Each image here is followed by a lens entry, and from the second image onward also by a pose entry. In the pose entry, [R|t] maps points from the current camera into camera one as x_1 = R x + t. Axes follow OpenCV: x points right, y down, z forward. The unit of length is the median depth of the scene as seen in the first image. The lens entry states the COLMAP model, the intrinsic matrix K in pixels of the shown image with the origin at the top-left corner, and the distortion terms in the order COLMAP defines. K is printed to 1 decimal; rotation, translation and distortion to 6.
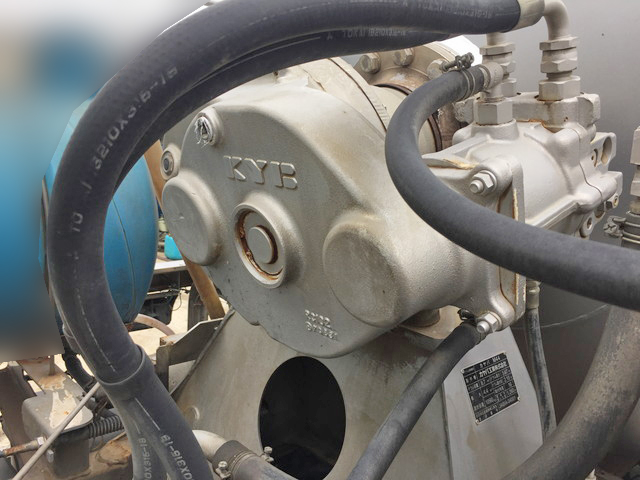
lens RADIAL K [[545.4, 0, 320.0], [0, 545.4, 240.0], [0, 0, 1]] dist [0.074469, -0.123696]
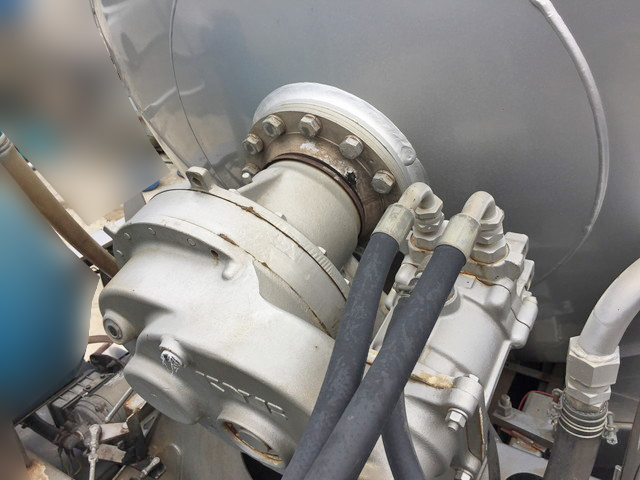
lens RADIAL K [[545.4, 0, 320.0], [0, 545.4, 240.0], [0, 0, 1]] dist [0.074469, -0.123696]
pose [[0.954595, -0.244931, 0.169580, -0.060614], [0.182267, 0.930449, 0.317873, -0.599020], [-0.235642, -0.272531, 0.932845, 0.047363]]
